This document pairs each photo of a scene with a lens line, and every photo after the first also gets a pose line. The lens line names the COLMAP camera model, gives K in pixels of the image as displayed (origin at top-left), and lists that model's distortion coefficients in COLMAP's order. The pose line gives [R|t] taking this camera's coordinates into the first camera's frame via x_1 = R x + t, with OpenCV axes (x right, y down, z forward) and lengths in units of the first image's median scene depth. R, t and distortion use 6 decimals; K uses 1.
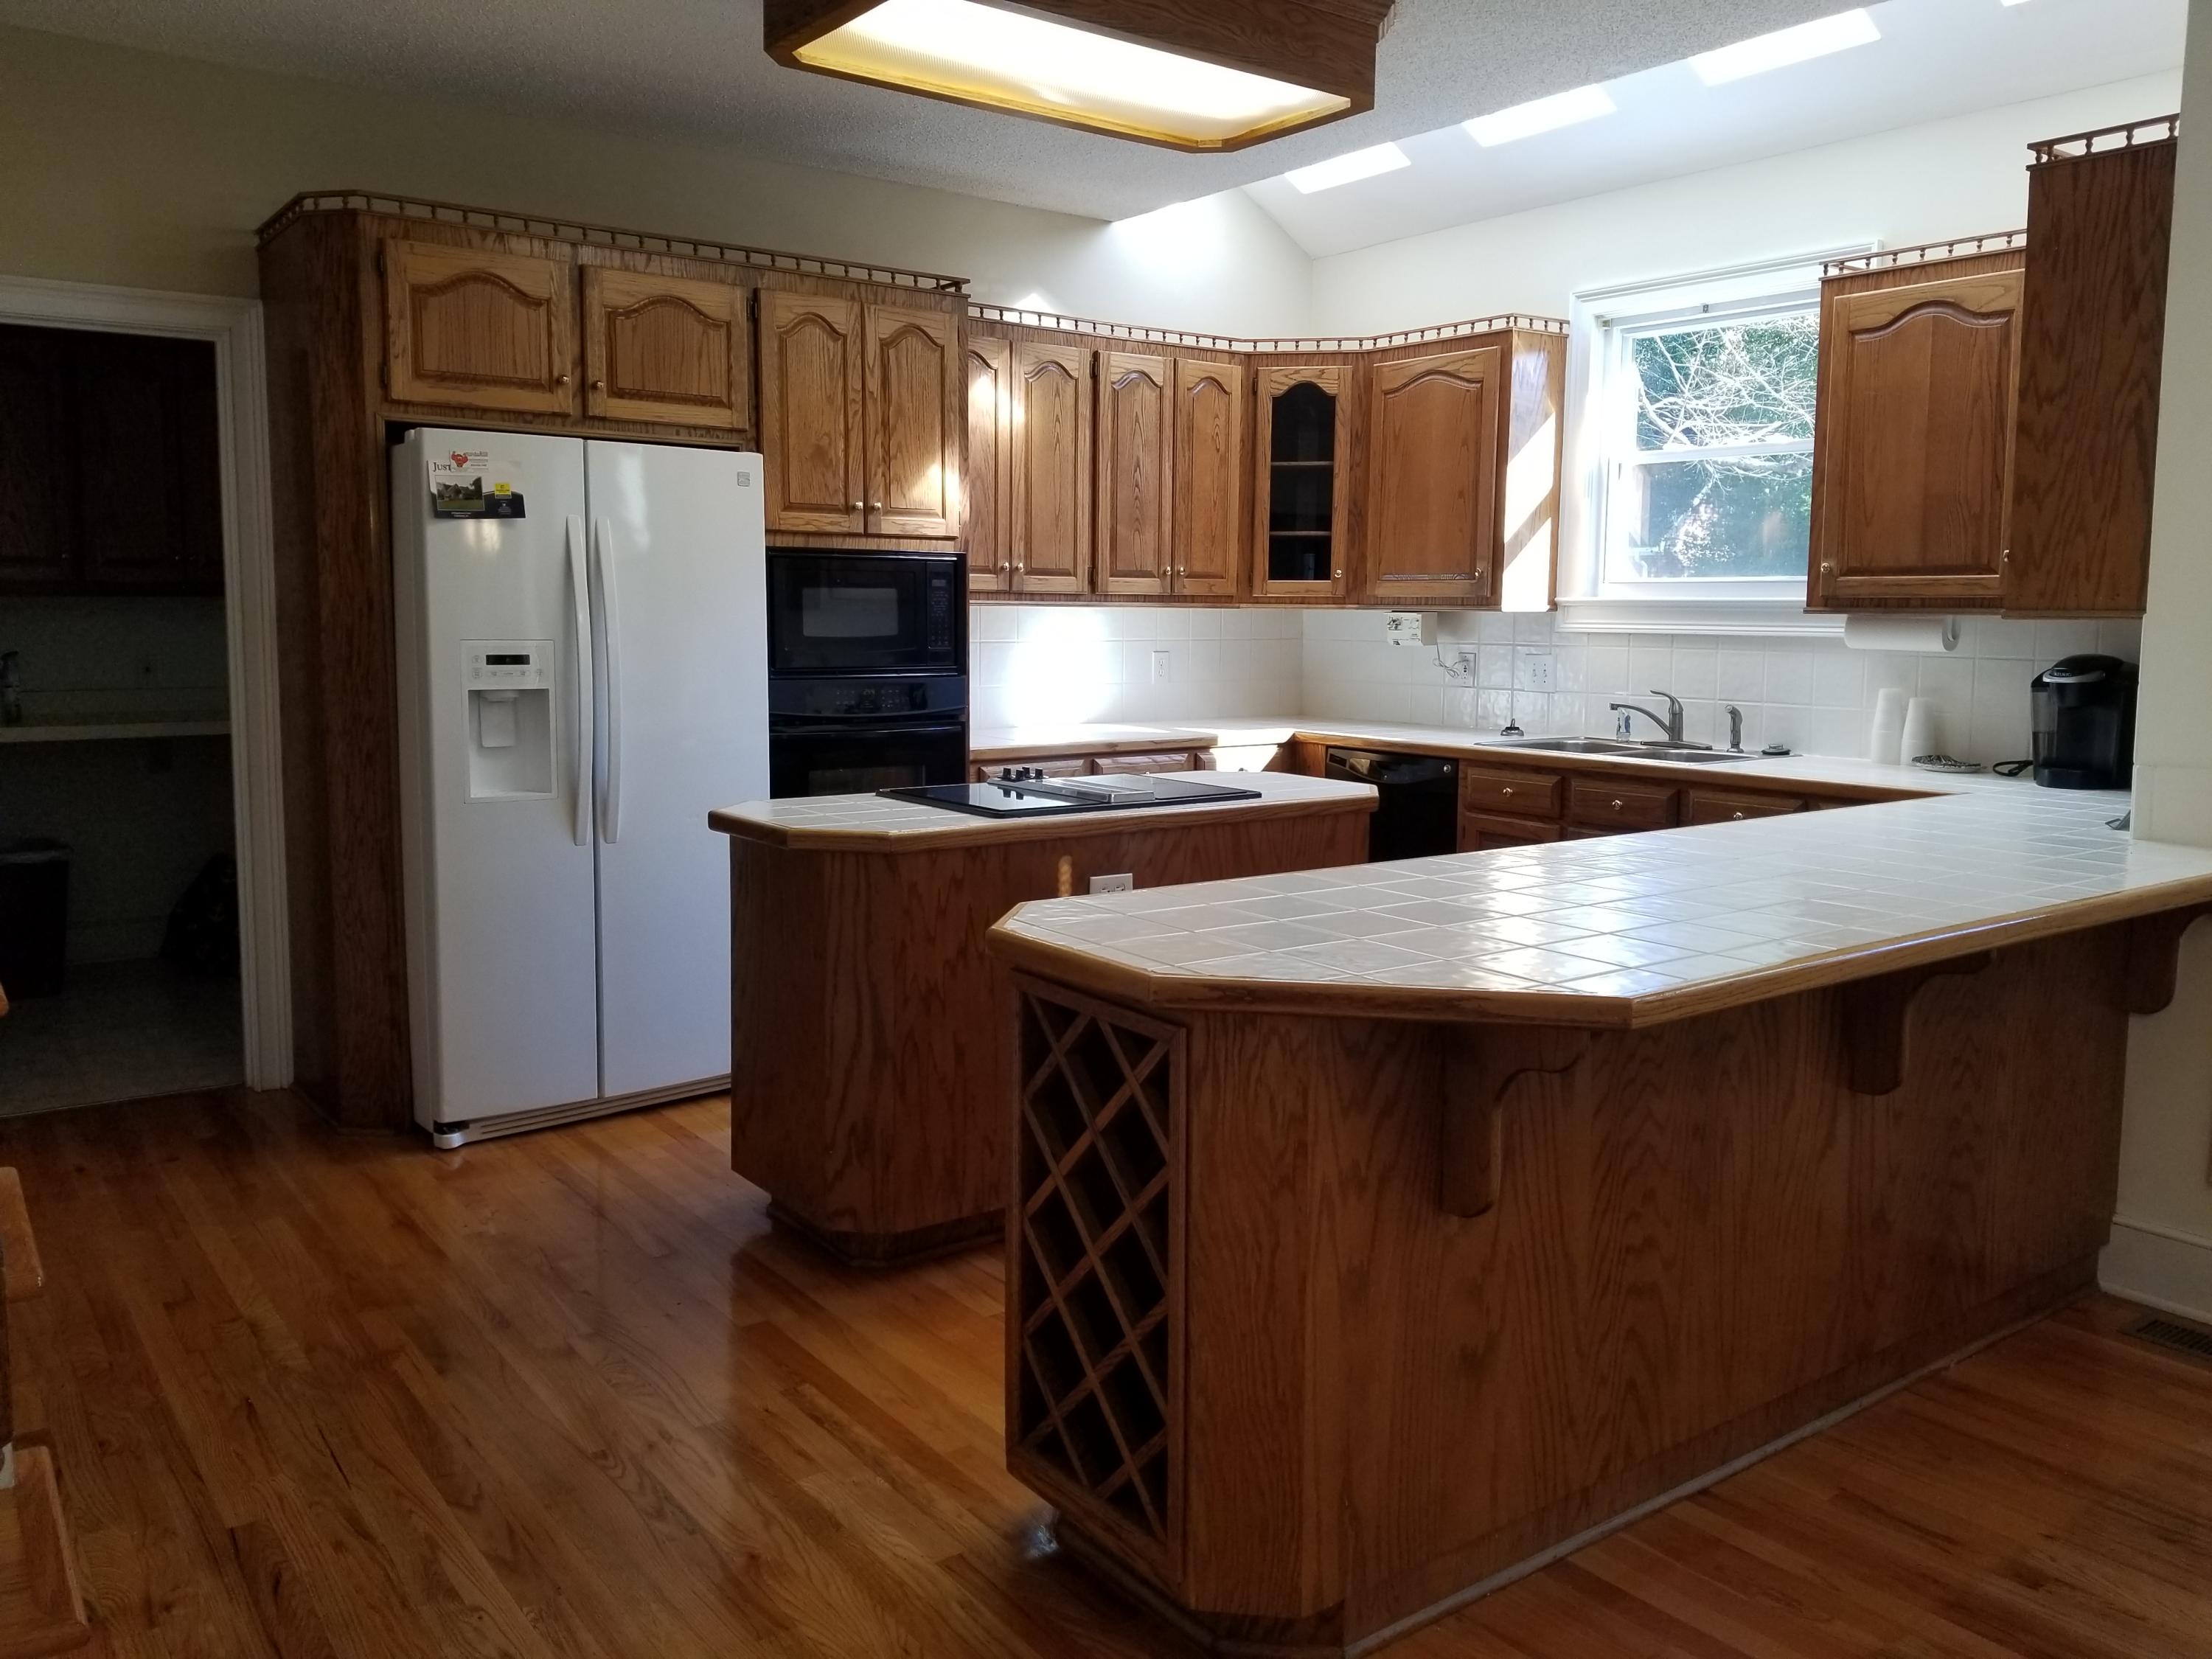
lens RADIAL K [[1755.5, 0, 1114.0], [0, 1755.5, 823.6], [0, 0, 1]] dist [0.018436, -0.048291]
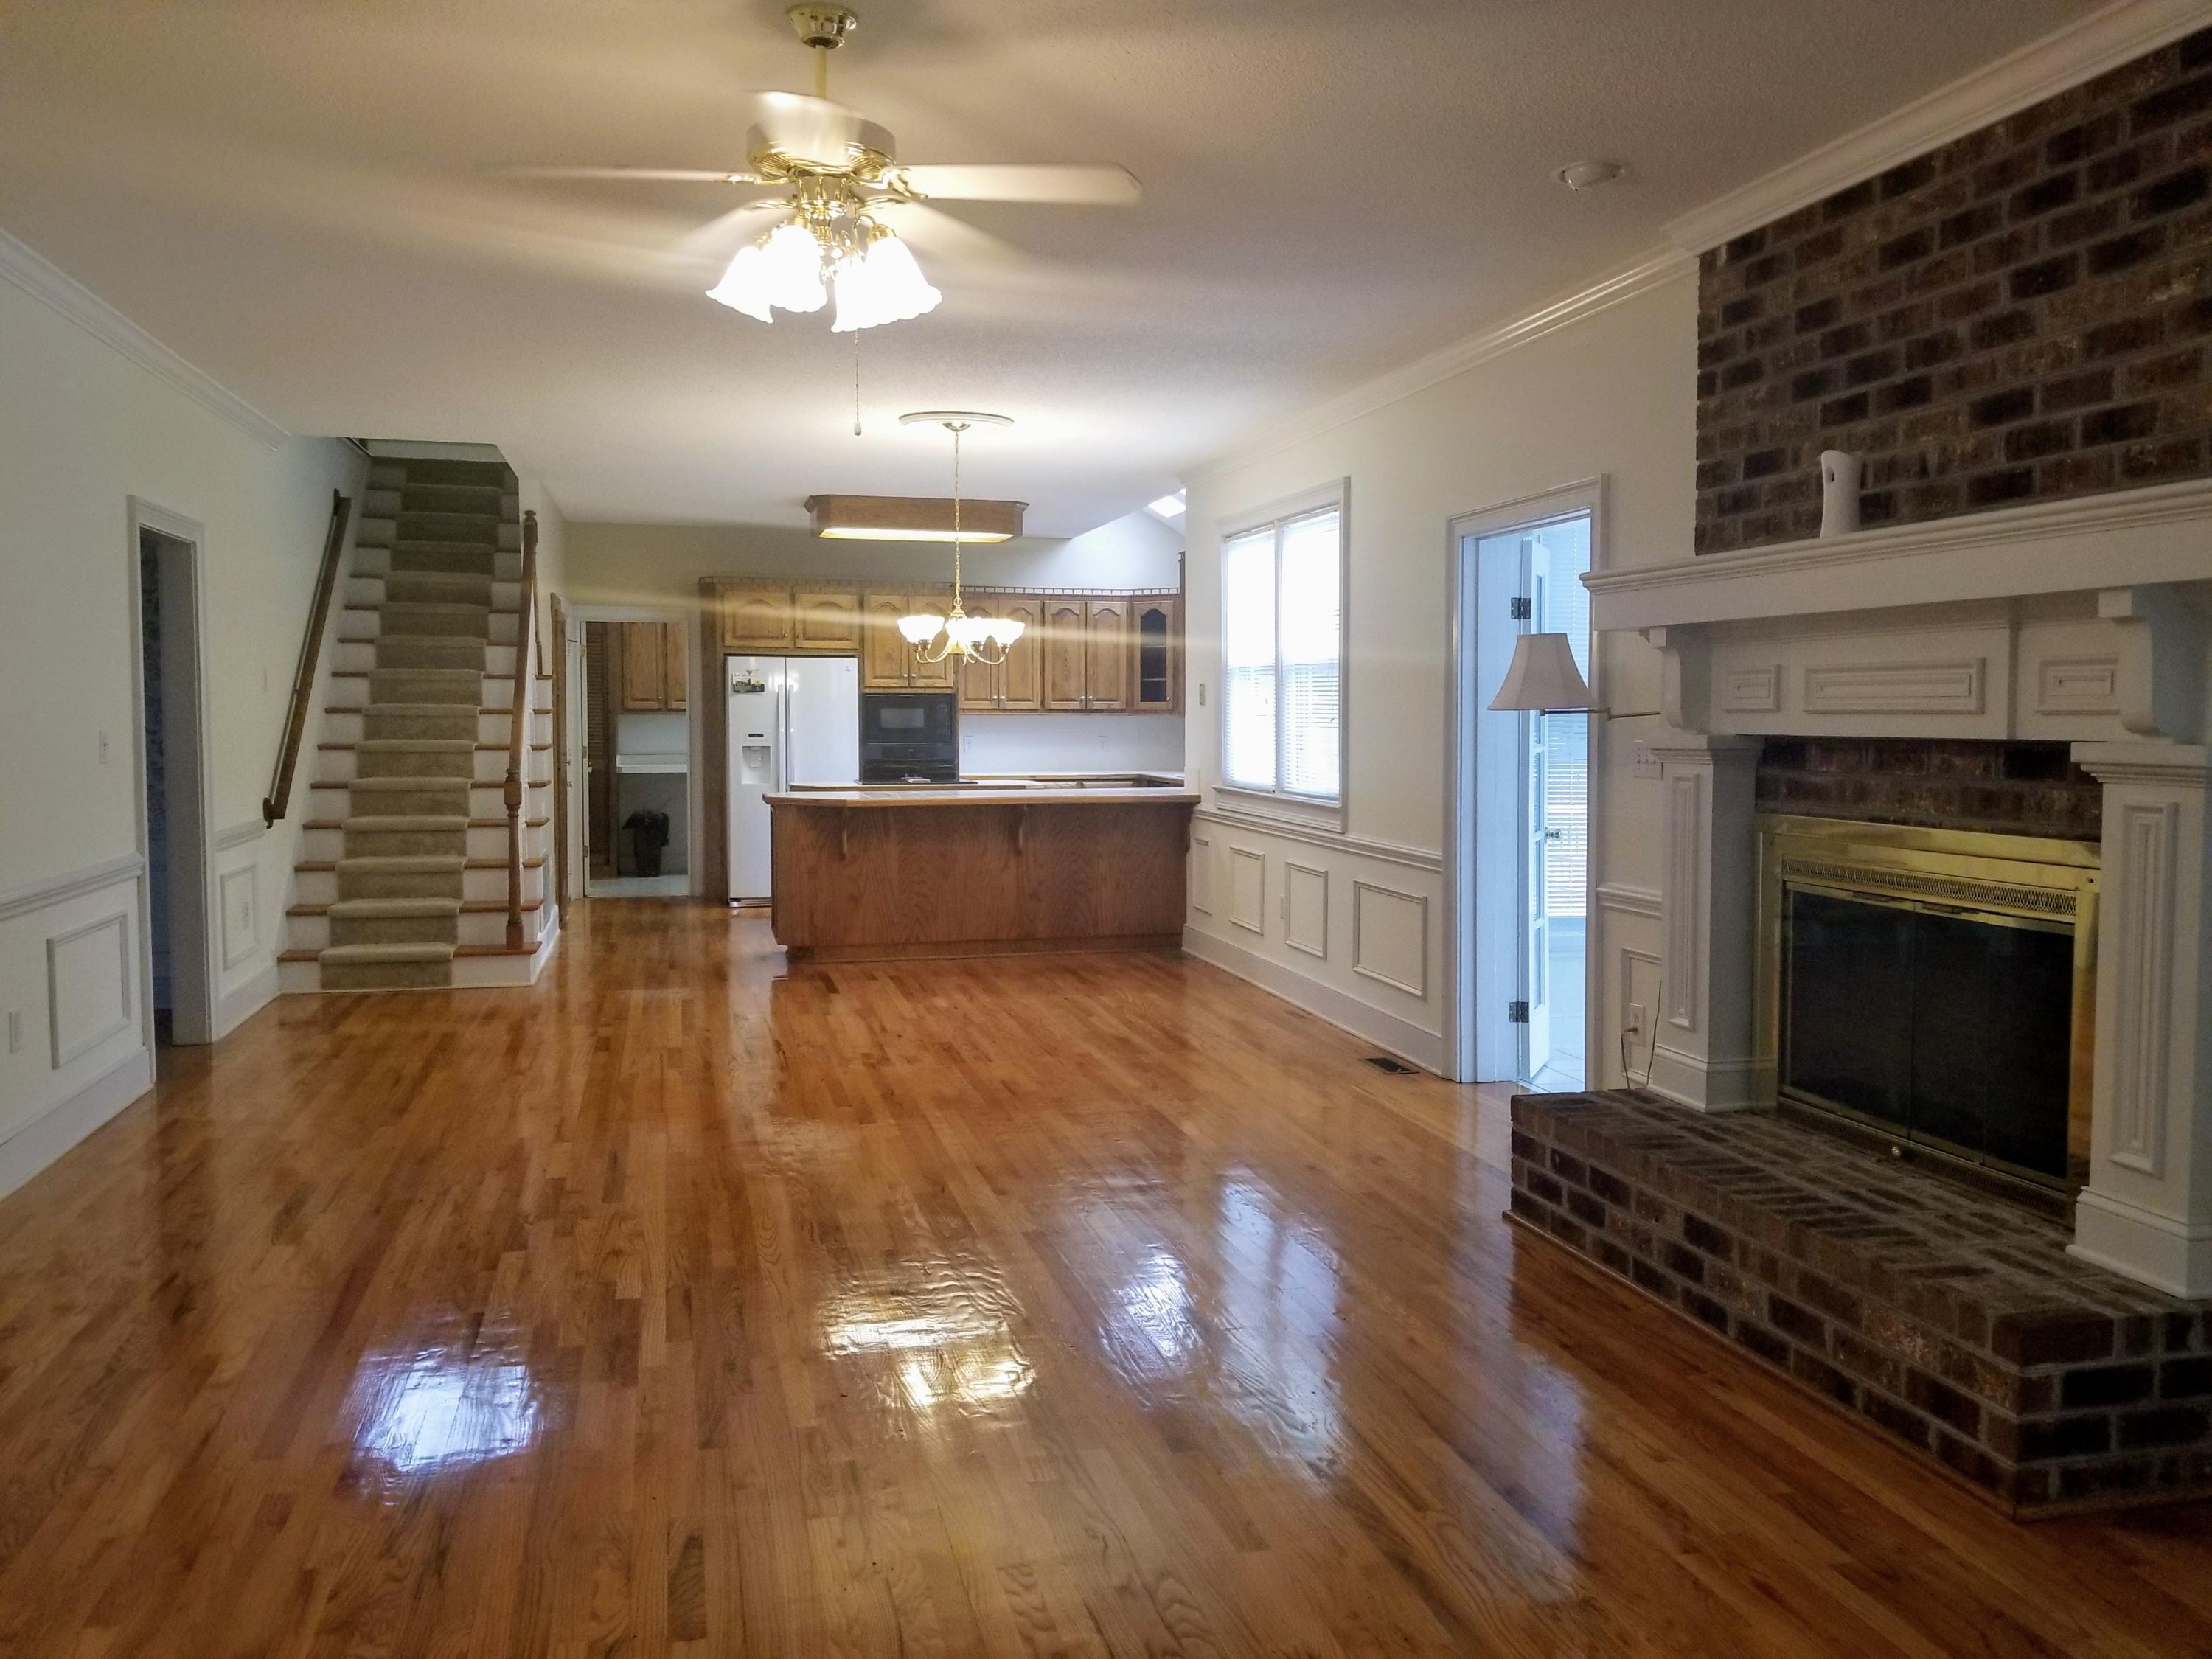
lens RADIAL K [[1755.5, 0, 1100.4], [0, 1755.5, 825.7], [0, 0, 1]] dist [0.018436, -0.048291]
pose [[0.925620, 0.014828, -0.378164, 1.107735], [-0.037491, 0.997910, -0.052637, 0.160923], [0.376593, 0.062900, 0.924241, -1.251744]]
